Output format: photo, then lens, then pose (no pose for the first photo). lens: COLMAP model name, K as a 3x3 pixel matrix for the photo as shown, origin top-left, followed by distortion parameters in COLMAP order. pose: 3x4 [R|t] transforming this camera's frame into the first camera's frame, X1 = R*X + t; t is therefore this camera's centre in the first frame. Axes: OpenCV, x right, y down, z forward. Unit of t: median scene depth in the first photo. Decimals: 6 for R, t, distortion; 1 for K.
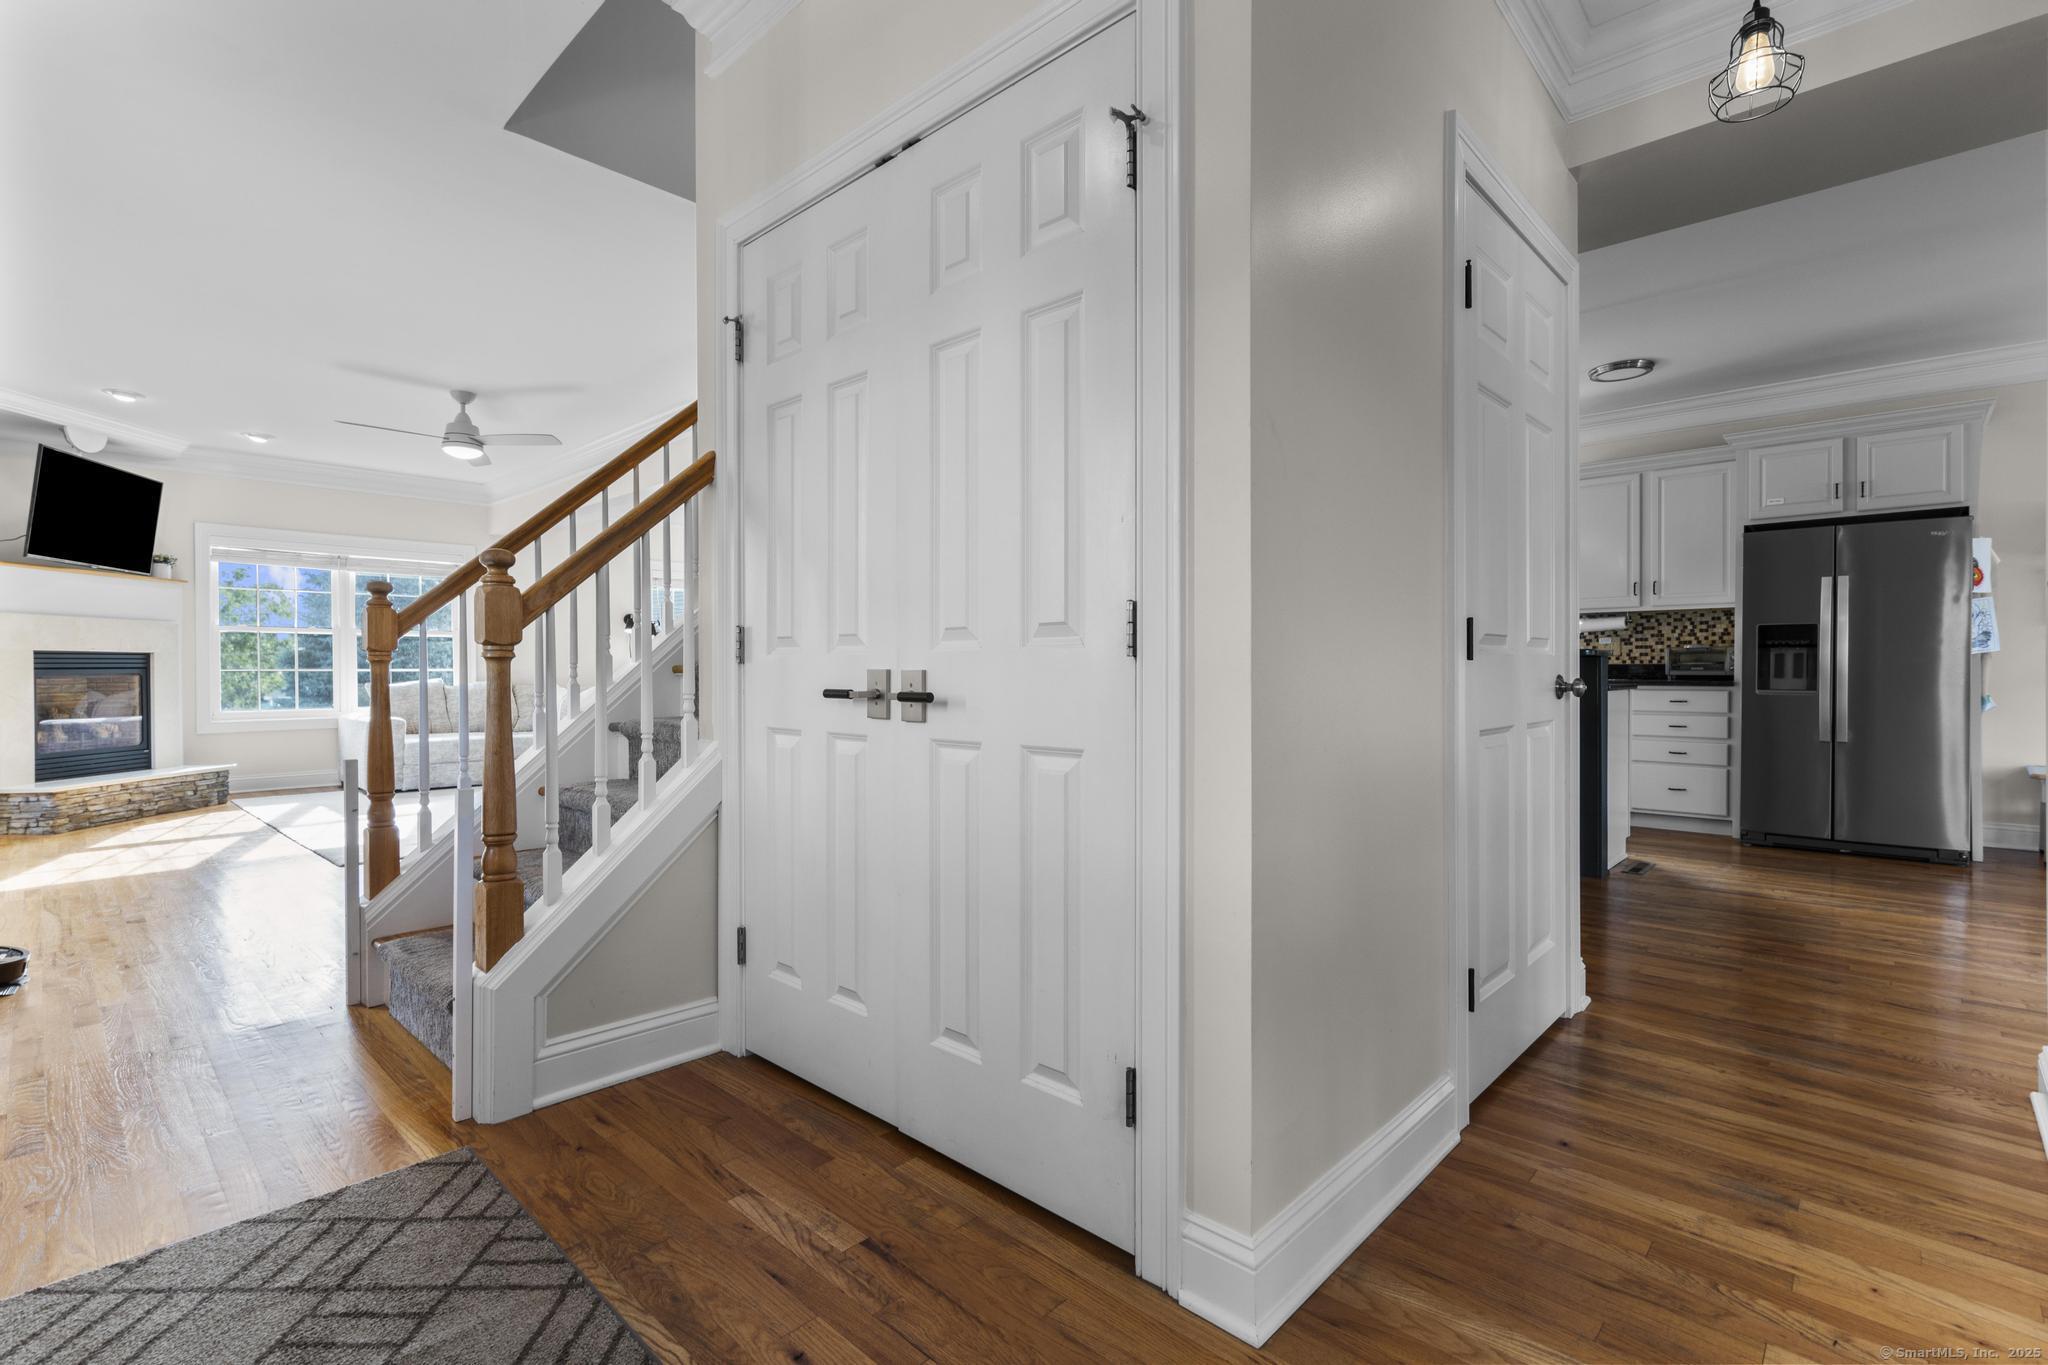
lens RADIAL K [[934.9, 0, 1016.8], [0, 934.9, 675.7], [0, 0, 1]] dist [0.002039, 0.000550]
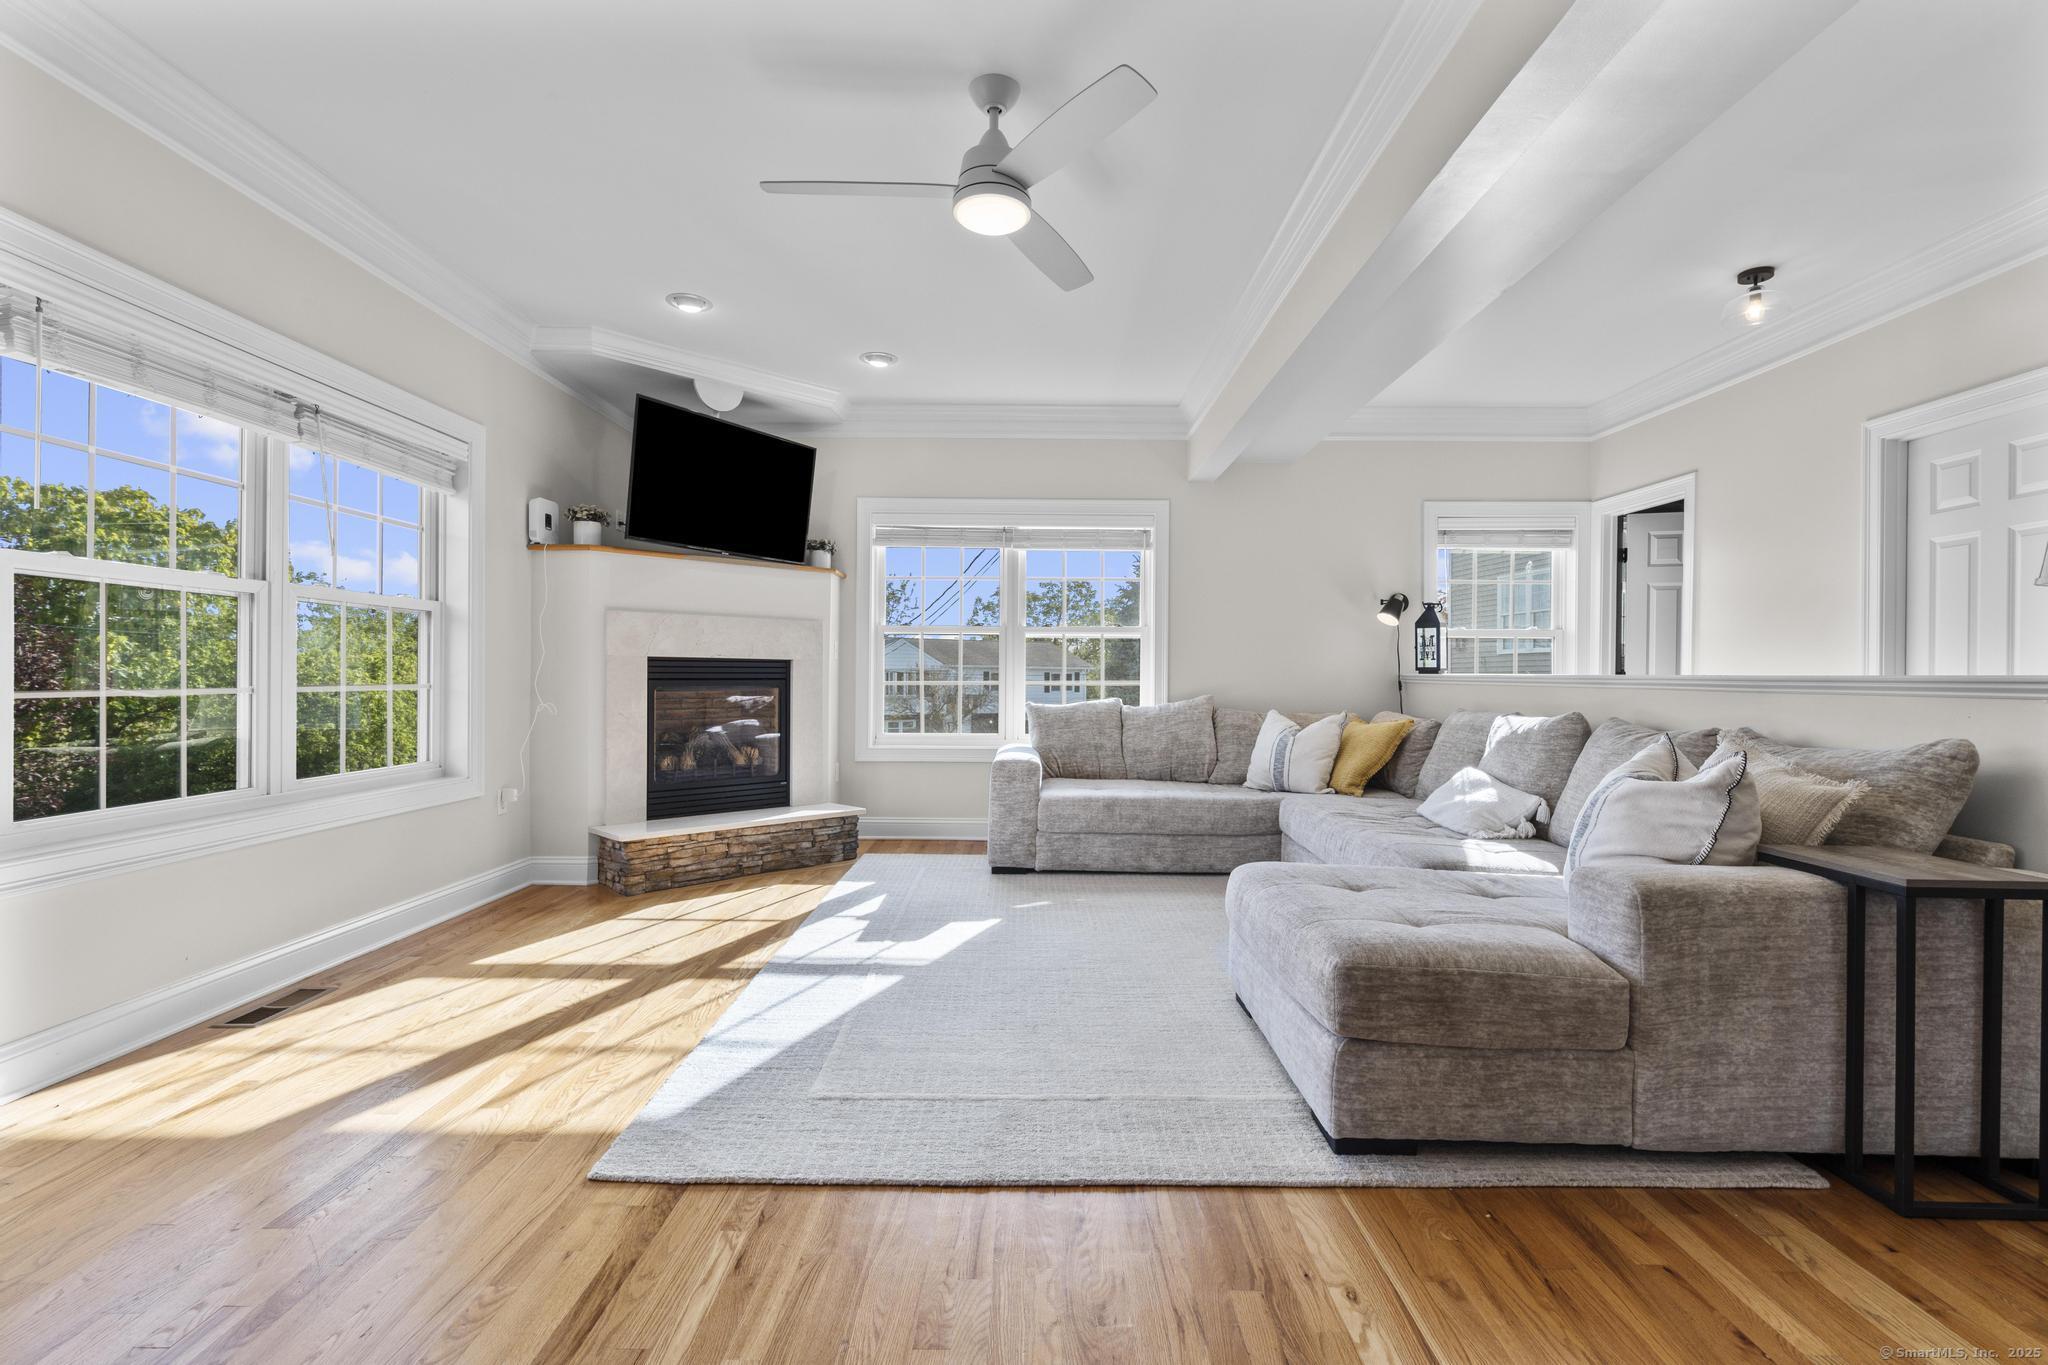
lens RADIAL K [[934.9, 0, 1016.8], [0, 934.9, 675.7], [0, 0, 1]] dist [0.002039, 0.000550]
pose [[0.679406, 0.008491, -0.733713, -0.227928], [-0.016647, 0.999854, -0.003845, -0.012084], [0.733573, 0.014826, 0.679449, 0.649420]]
